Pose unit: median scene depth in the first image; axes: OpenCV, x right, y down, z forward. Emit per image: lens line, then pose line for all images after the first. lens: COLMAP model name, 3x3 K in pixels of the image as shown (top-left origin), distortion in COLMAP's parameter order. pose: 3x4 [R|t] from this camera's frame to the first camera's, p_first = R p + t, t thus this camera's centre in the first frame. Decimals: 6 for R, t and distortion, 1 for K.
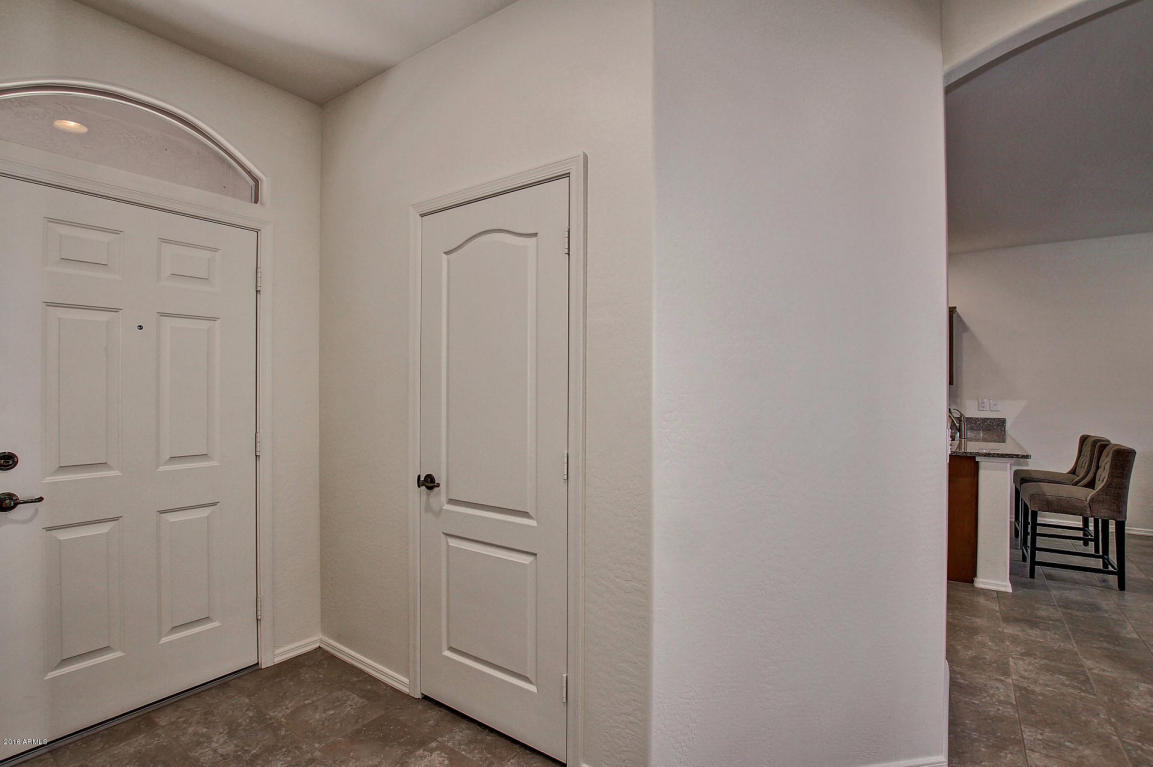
lens RADIAL K [[546.7, 0, 566.4], [0, 546.7, 387.0], [0, 0, 1]] dist [-0.032209, 0.004691]
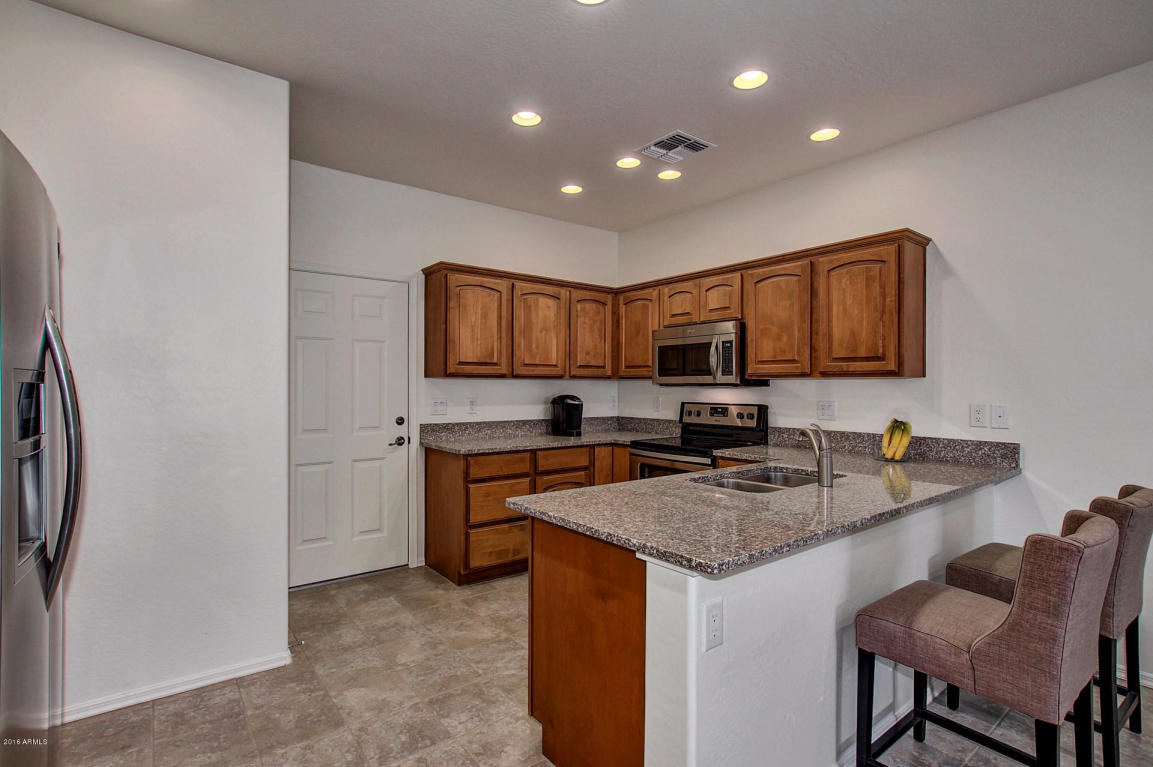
lens RADIAL K [[556.7, 0, 568.9], [0, 556.7, 386.0], [0, 0, 1]] dist [-0.024782, 0.000799]
pose [[0.957291, 0.002880, -0.289113, 0.753254], [-0.002141, 0.999994, 0.002872, 0.005090], [0.289119, -0.002131, 0.957291, 0.507680]]
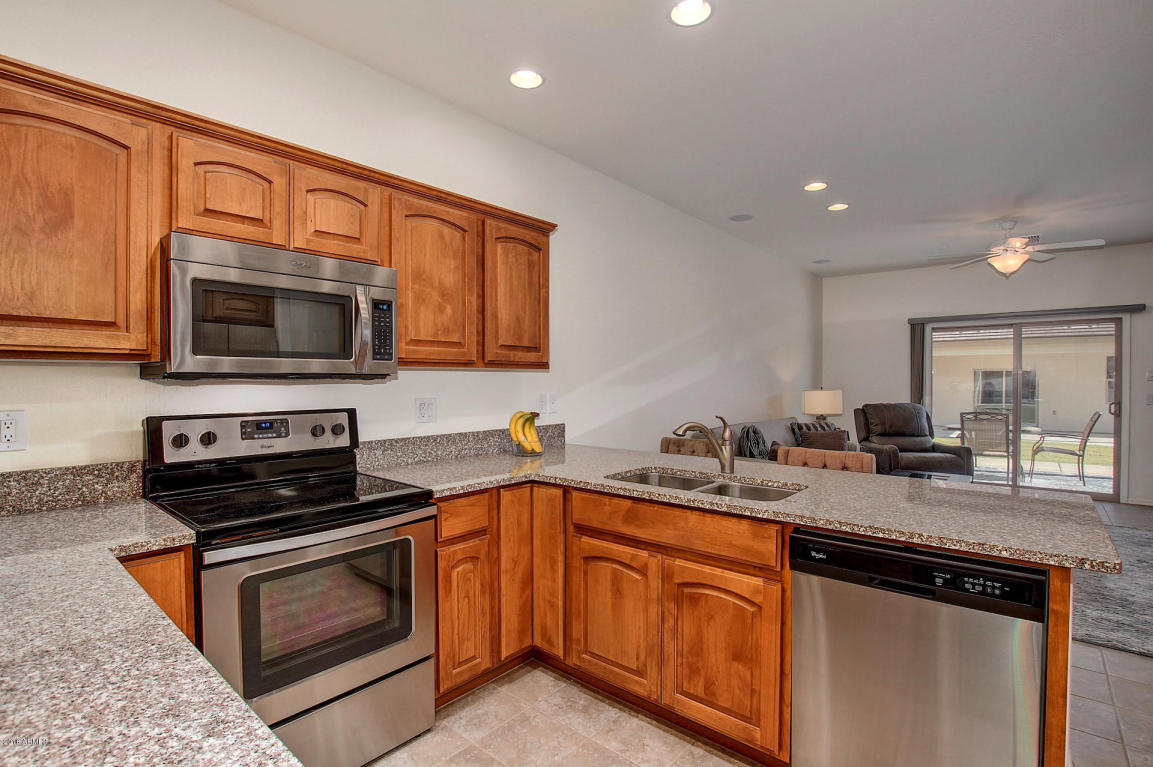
lens RADIAL K [[546.7, 0, 566.4], [0, 546.7, 387.0], [0, 0, 1]] dist [-0.032209, 0.004691]
pose [[0.099598, -0.013812, 0.994932, 0.209136], [-0.001470, 0.999901, 0.014028, 0.007838], [-0.995027, -0.002860, 0.099568, 1.279617]]
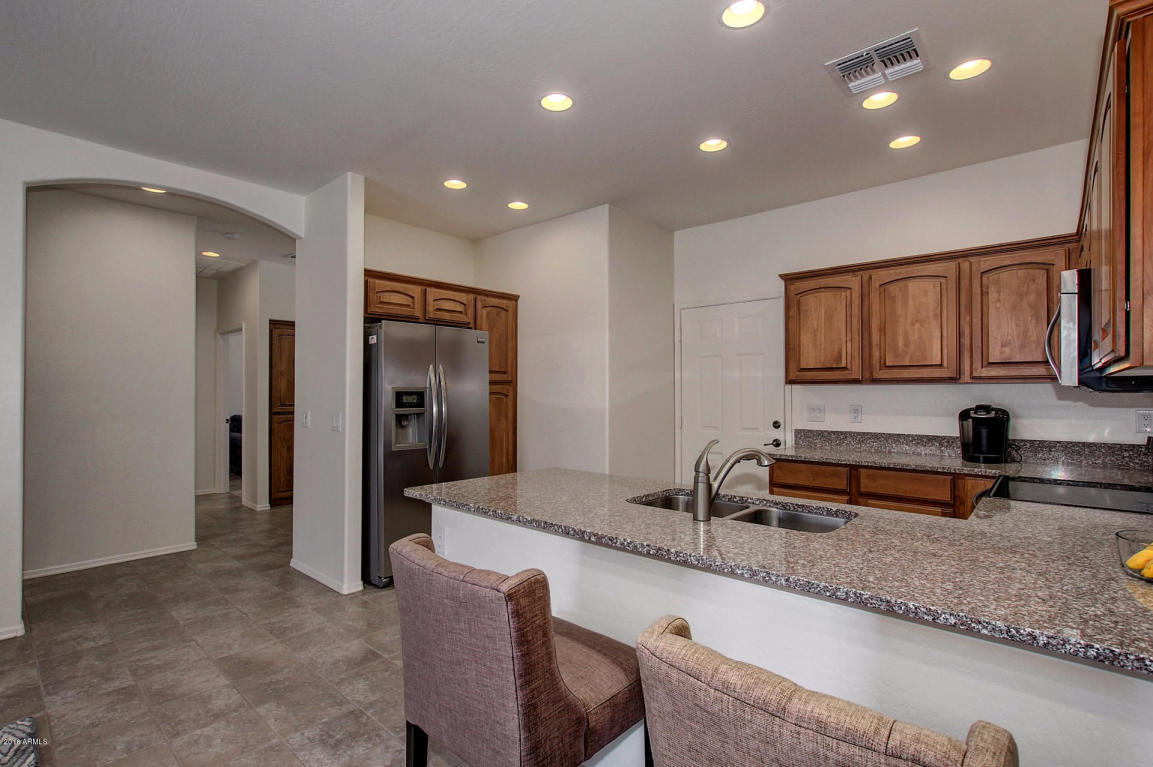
lens RADIAL K [[547.8, 0, 570.4], [0, 547.8, 392.4], [0, 0, 1]] dist [-0.019410, 0.000844]
pose [[-0.110357, -0.001270, -0.993891, 1.303418], [0.002233, 0.999996, -0.001526, 0.008395], [0.993889, -0.002388, -0.110354, 1.105446]]
